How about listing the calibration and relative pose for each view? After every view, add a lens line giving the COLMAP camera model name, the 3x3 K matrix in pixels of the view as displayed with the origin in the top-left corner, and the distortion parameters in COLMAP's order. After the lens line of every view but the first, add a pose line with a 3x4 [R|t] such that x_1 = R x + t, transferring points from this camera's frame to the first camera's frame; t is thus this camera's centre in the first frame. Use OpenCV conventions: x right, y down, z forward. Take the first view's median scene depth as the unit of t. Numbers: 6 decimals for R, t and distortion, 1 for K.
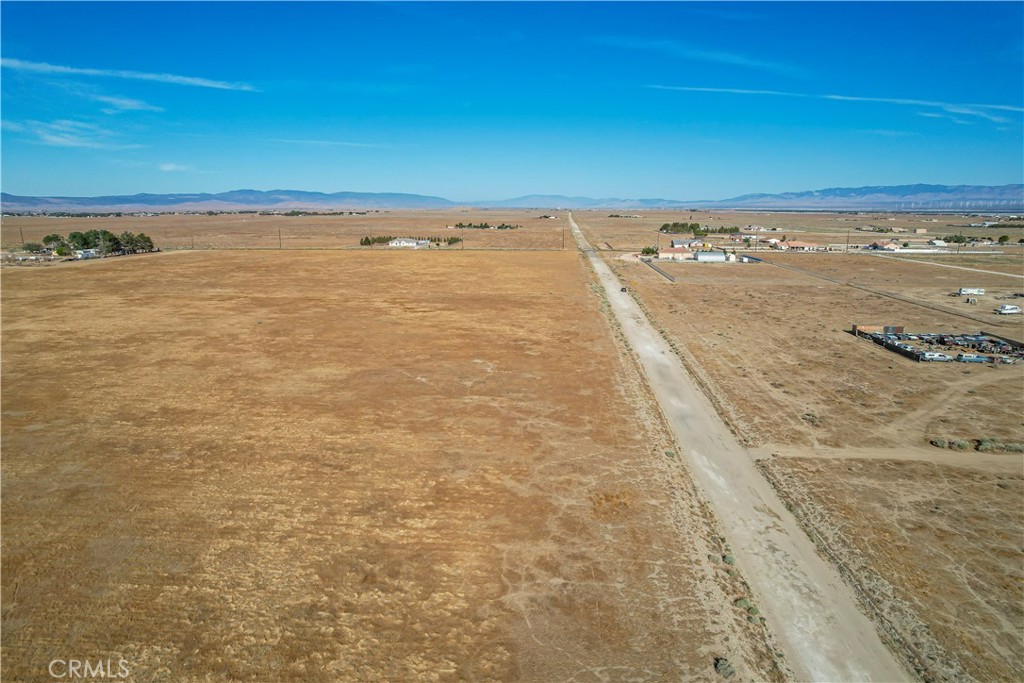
lens RADIAL K [[655.6, 0, 510.3], [0, 655.6, 335.0], [0, 0, 1]] dist [-0.077511, 0.072913]
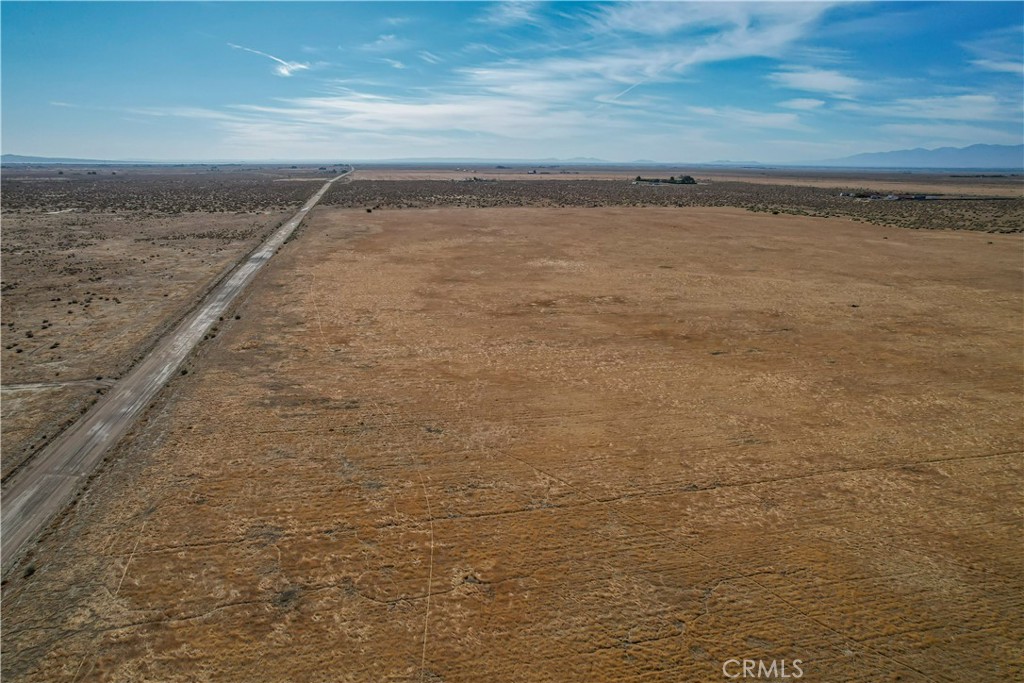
lens RADIAL K [[653.4, 0, 510.0], [0, 653.4, 344.2], [0, 0, 1]] dist [-0.074736, 0.068772]
pose [[-0.953790, 0.074793, -0.291016, -0.013402], [-0.065248, 0.893859, 0.443574, -0.397837], [0.293304, 0.442065, -0.847674, 1.796735]]
